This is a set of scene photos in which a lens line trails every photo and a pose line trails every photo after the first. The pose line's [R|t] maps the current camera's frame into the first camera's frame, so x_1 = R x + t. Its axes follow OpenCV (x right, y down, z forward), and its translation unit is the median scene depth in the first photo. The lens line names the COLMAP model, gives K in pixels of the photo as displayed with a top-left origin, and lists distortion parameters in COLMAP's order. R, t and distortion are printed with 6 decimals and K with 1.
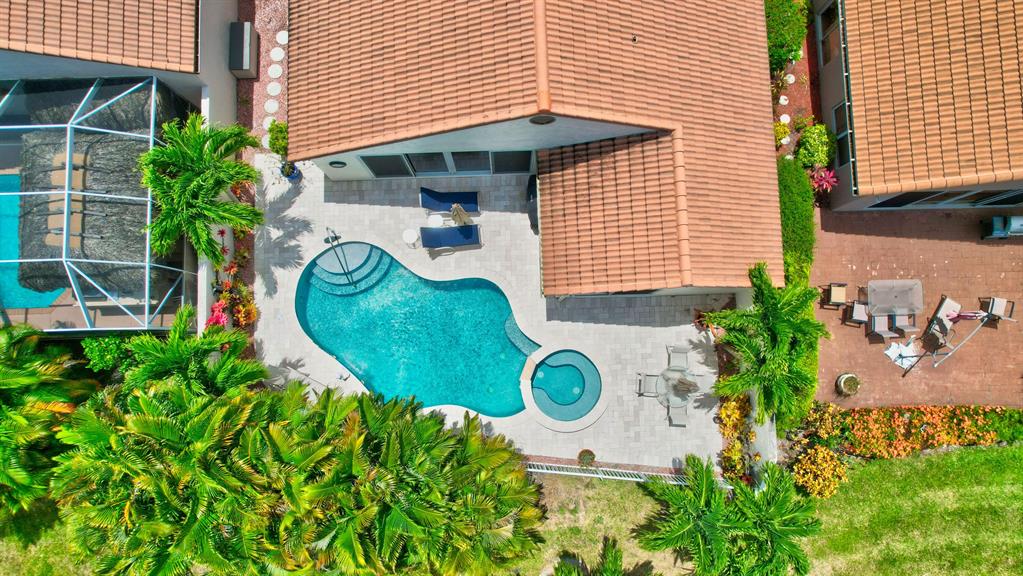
lens RADIAL K [[664.0, 0, 511.5], [0, 664.0, 288.0], [0, 0, 1]] dist [-0.103499, 0.092886]
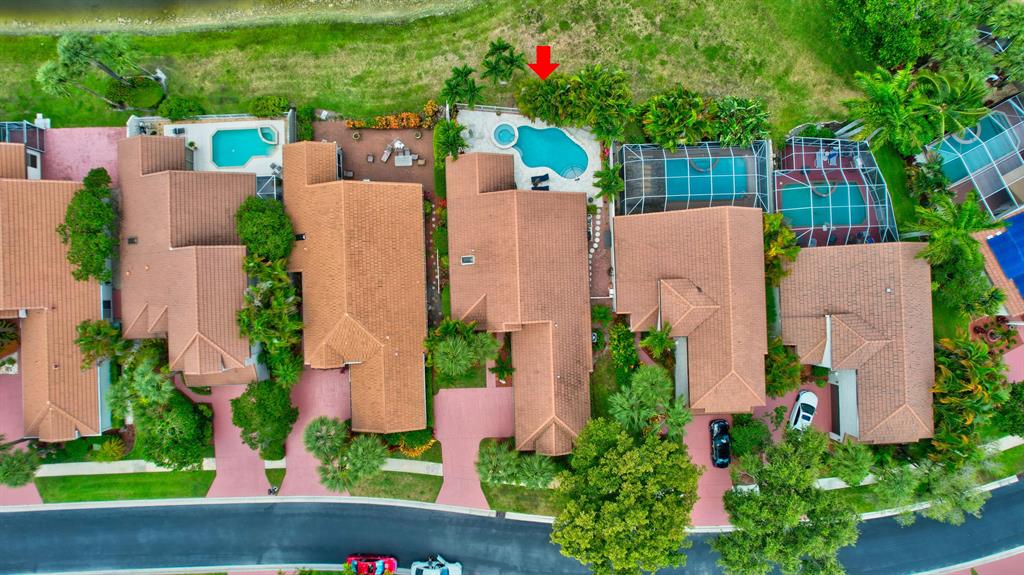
lens RADIAL K [[664.6, 0, 512.0], [0, 664.6, 287.5], [0, 0, 1]] dist [-0.103499, 0.092886]
pose [[-0.999878, 0.015433, 0.002607, 0.051594], [-0.015138, -0.995889, 0.089308, -0.947191], [0.003975, 0.089257, 0.996001, -2.300093]]
